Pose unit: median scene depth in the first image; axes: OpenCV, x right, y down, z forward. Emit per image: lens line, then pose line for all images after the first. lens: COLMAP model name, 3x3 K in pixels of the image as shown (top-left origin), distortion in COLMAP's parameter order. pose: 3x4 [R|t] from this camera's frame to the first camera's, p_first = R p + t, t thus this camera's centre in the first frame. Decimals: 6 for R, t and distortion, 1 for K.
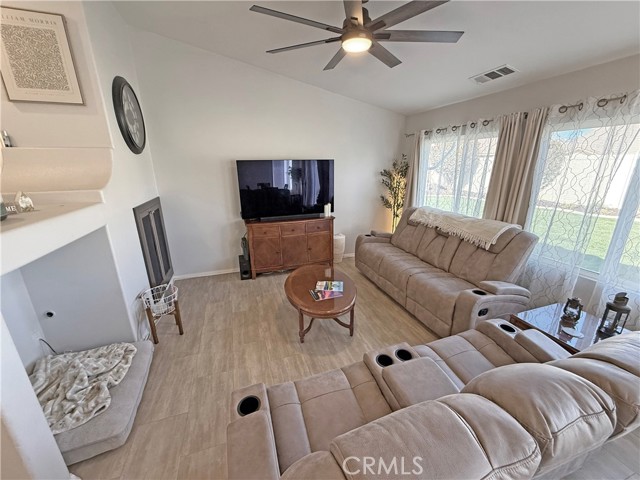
lens RADIAL K [[255.0, 0, 320.5], [0, 255.0, 241.4], [0, 0, 1]] dist [-0.000239, -0.000012]
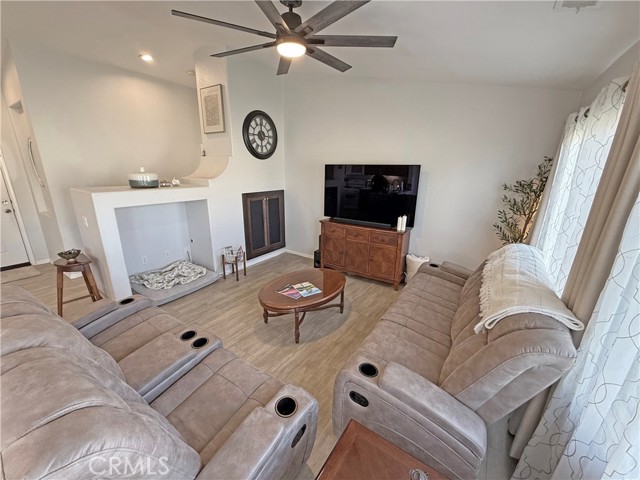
lens RADIAL K [[255.0, 0, 322.6], [0, 255.0, 241.0], [0, 0, 1]] dist [-0.000239, -0.000012]
pose [[0.609160, 0.236721, -0.756893, 0.765956], [-0.254993, 0.962195, 0.095707, -0.114676], [0.750935, 0.134702, 0.646493, 0.359514]]
